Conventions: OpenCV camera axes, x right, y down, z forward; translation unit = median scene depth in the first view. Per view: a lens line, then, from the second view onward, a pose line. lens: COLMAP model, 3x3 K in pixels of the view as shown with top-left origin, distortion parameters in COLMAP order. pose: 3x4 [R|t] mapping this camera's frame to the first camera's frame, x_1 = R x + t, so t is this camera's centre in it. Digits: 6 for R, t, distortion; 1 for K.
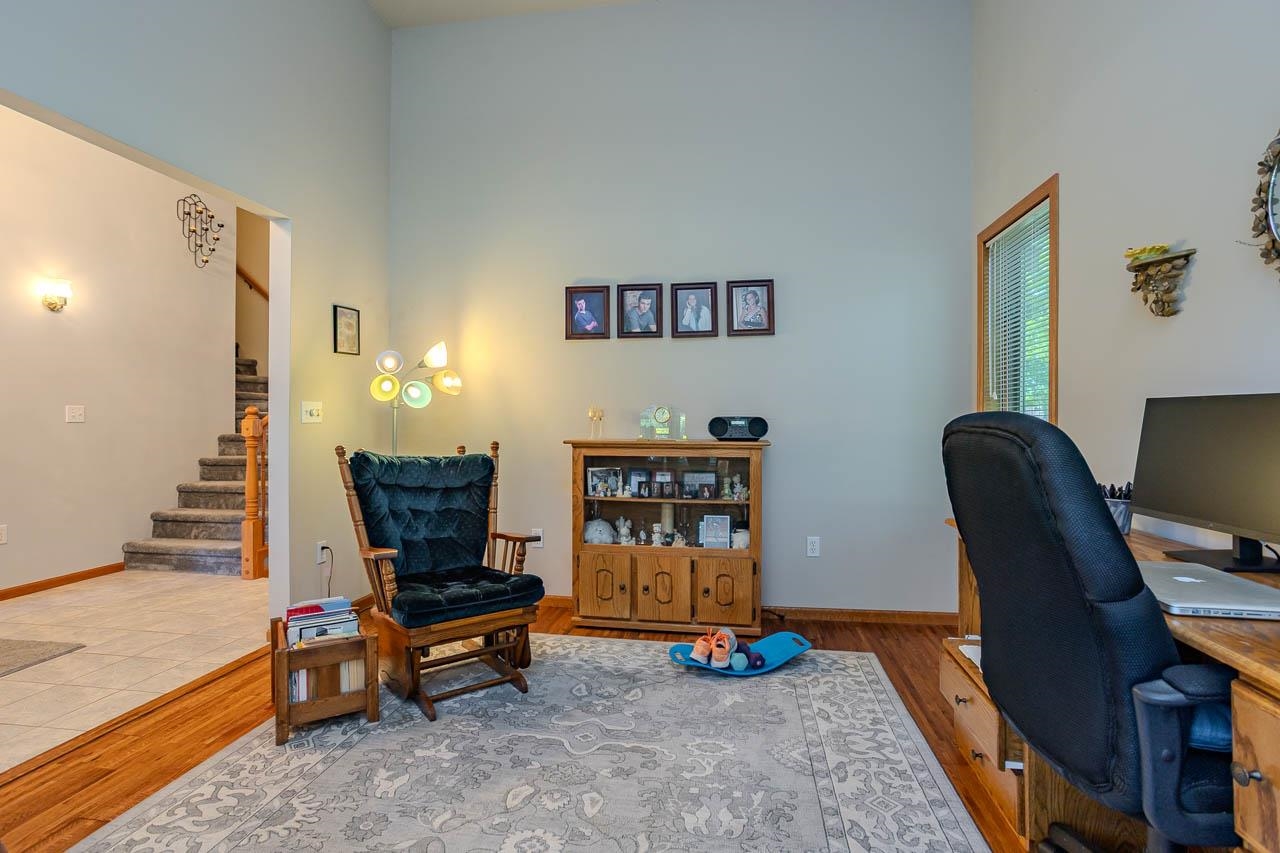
lens RADIAL K [[619.0, 0, 637.5], [0, 619.0, 423.3], [0, 0, 1]] dist [-0.043539, 0.031159]
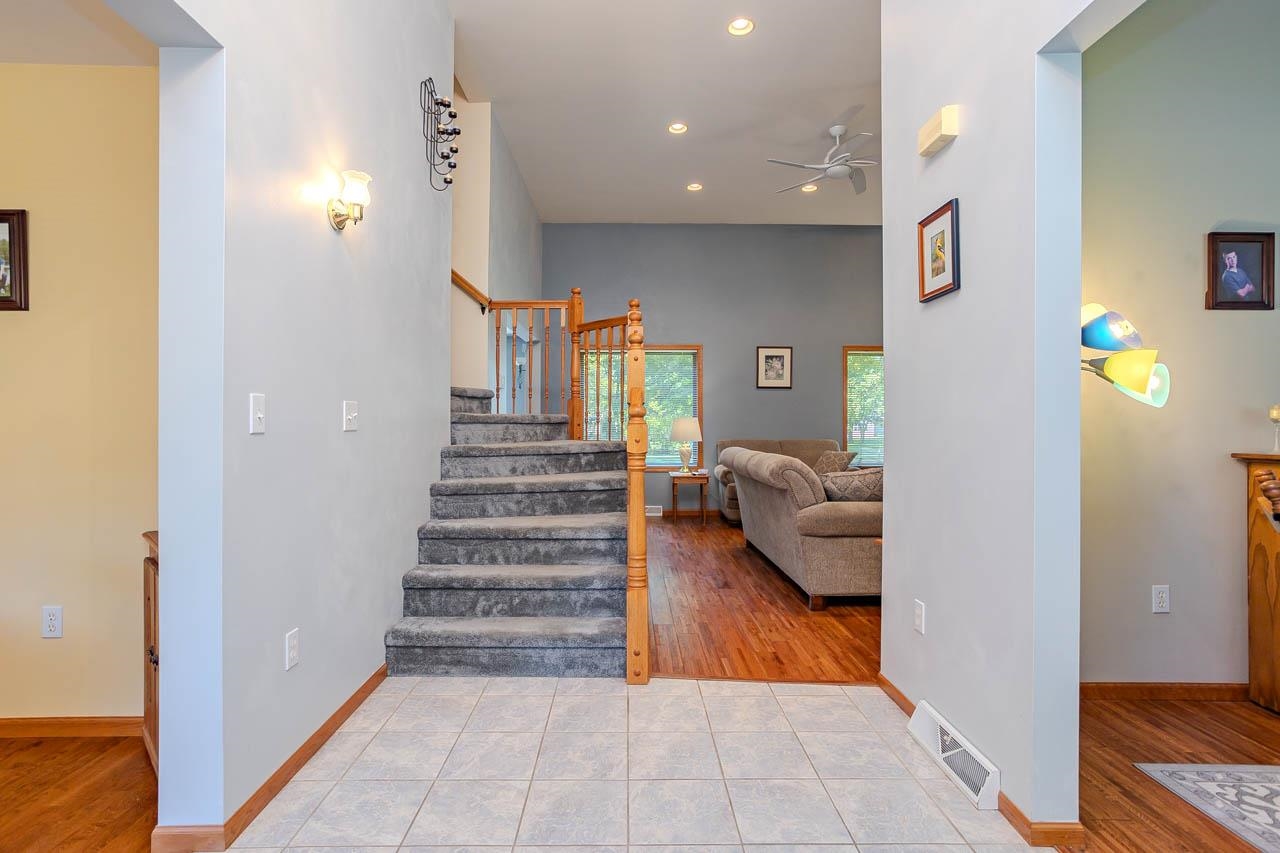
lens RADIAL K [[619.0, 0, 637.5], [0, 619.0, 423.3], [0, 0, 1]] dist [-0.043539, 0.031159]
pose [[0.985048, 0.002308, 0.172265, -0.724408], [-0.001189, 0.999978, -0.006594, -0.003538], [-0.172277, 0.006291, 0.985029, 0.375501]]
